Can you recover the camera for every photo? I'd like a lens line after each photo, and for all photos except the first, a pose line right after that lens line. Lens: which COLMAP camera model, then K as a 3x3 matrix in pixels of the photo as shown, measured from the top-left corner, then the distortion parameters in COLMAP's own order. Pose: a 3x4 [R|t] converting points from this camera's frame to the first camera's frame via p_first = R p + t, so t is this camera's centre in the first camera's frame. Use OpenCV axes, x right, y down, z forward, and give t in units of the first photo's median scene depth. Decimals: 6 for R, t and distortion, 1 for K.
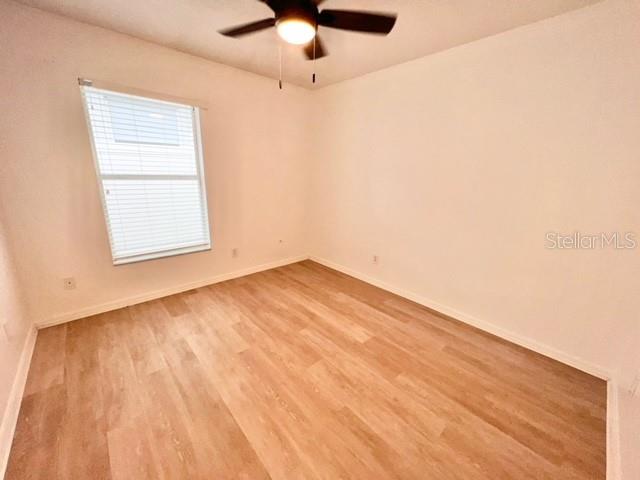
lens RADIAL K [[256.8, 0, 321.5], [0, 256.8, 239.9], [0, 0, 1]] dist [-0.000460, -0.000188]
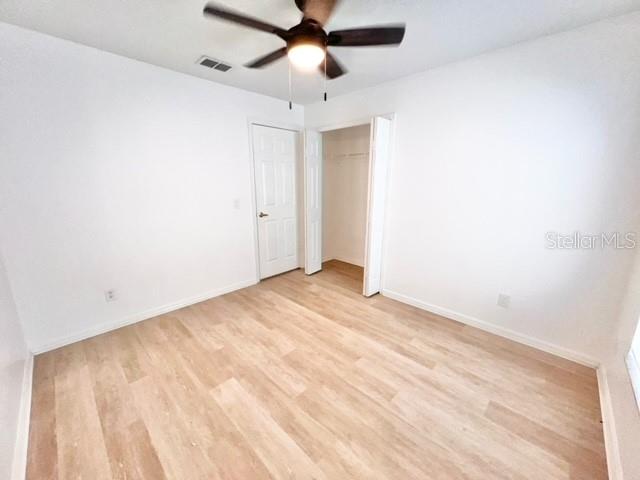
lens RADIAL K [[256.8, 0, 319.0], [0, 256.8, 239.8], [0, 0, 1]] dist [-0.000460, -0.000188]
pose [[-0.997789, -0.022371, -0.062577, -0.074850], [-0.049264, 0.880988, 0.470567, -0.478314], [0.044603, 0.472609, -0.880143, 1.710391]]
